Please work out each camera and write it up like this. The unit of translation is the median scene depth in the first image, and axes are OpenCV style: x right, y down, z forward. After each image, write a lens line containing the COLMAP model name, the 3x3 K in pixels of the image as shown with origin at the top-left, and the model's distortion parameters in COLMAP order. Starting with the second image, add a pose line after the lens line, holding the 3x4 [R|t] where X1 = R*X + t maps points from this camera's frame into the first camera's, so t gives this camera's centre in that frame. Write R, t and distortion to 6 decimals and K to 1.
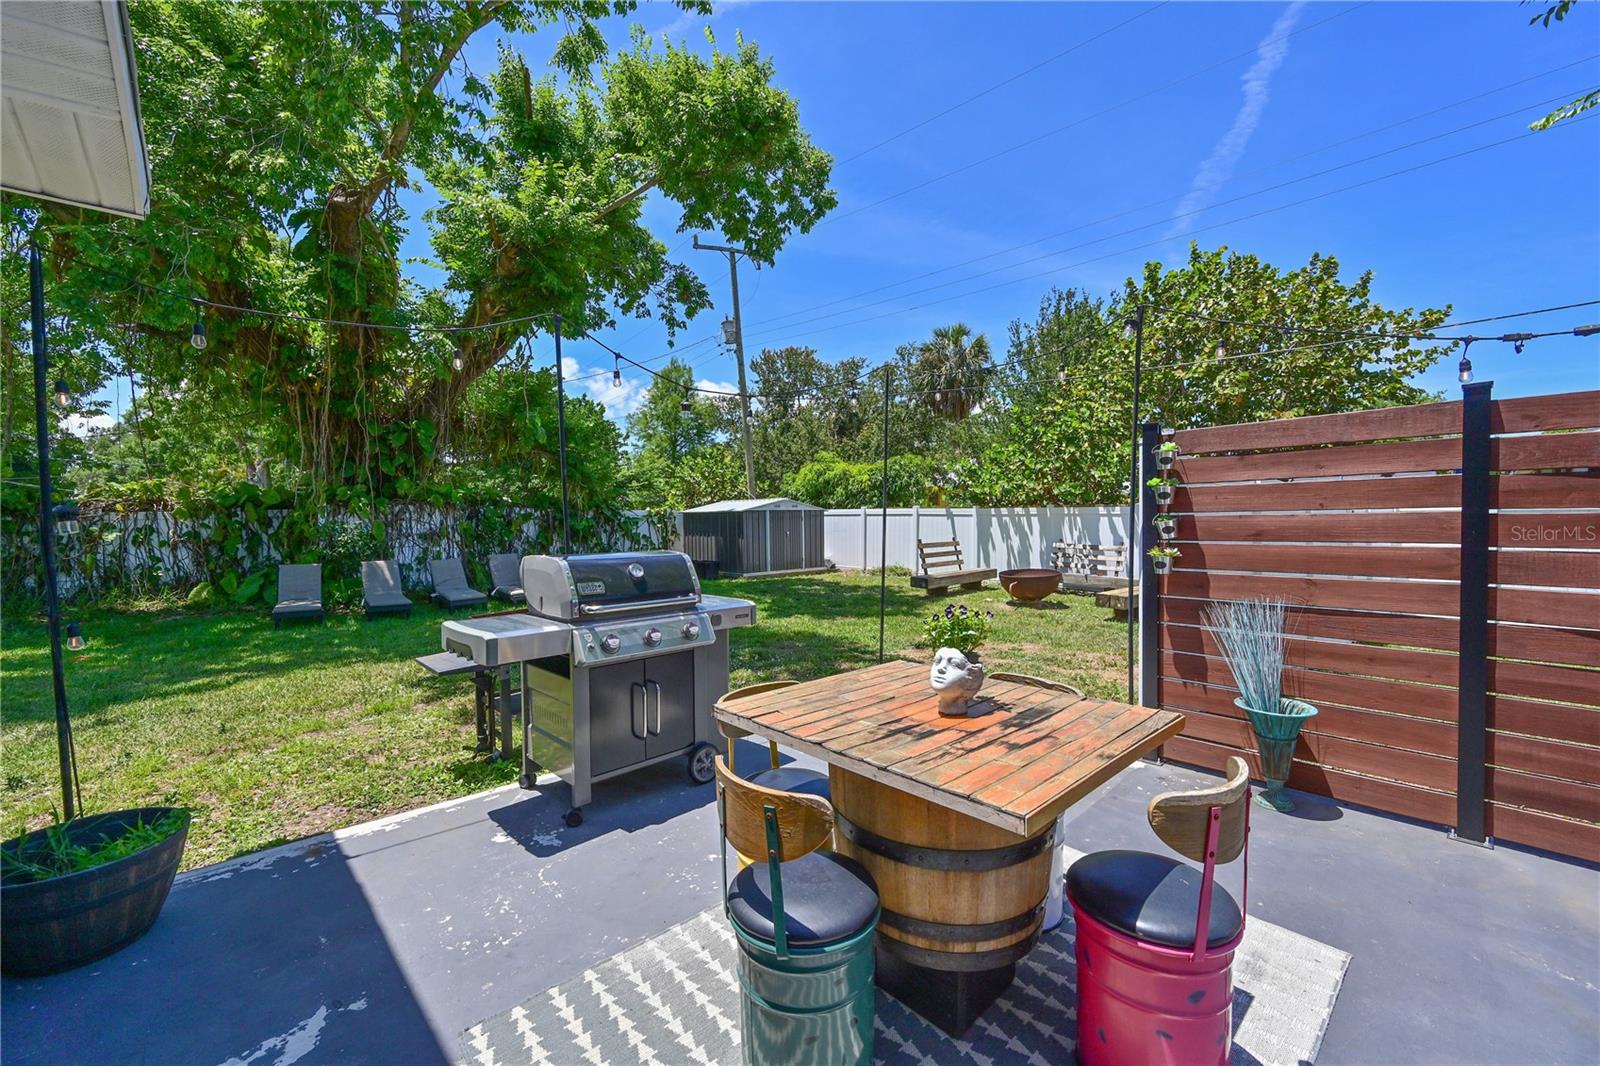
lens RADIAL K [[643.5, 0, 800.0], [0, 643.5, 533.0], [0, 0, 1]] dist [0.000059, 0.000163]
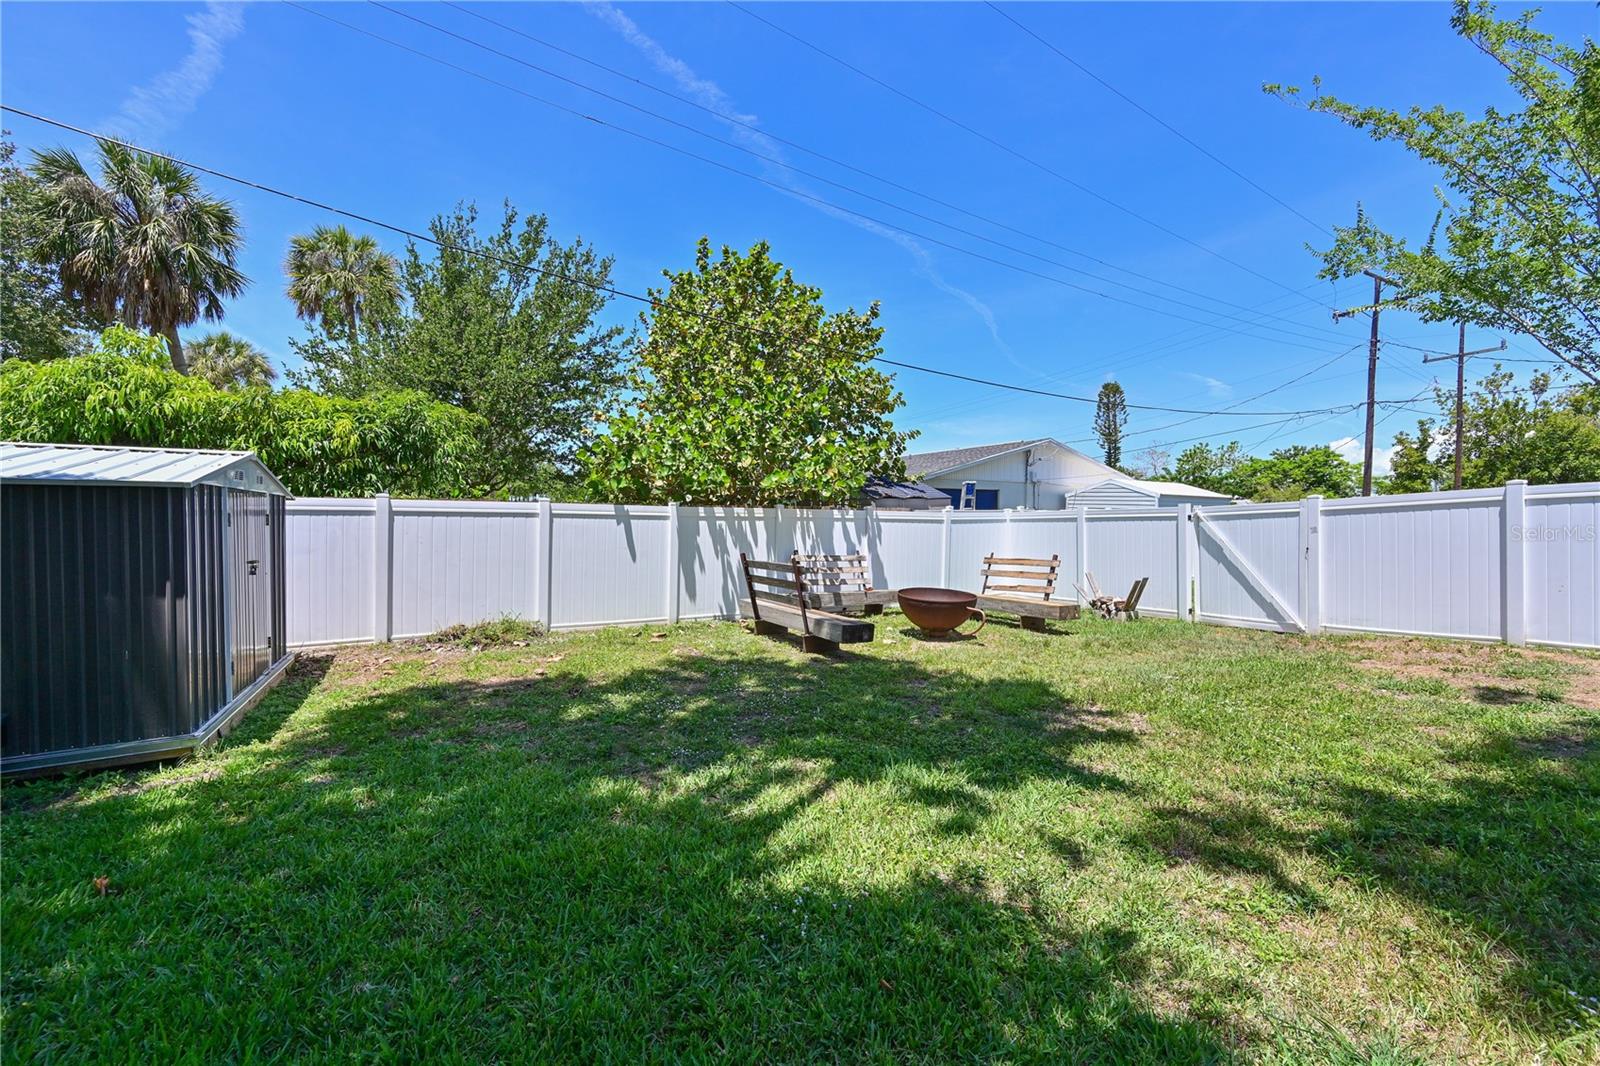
lens RADIAL K [[628.2, 0, 795.3], [0, 628.2, 534.8], [0, 0, 1]] dist [0.000757, -0.000017]
pose [[0.188521, -0.015996, 0.981939, -0.312311], [0.016373, 0.999780, 0.013143, -0.017259], [-0.981933, 0.013600, 0.188741, 0.794932]]
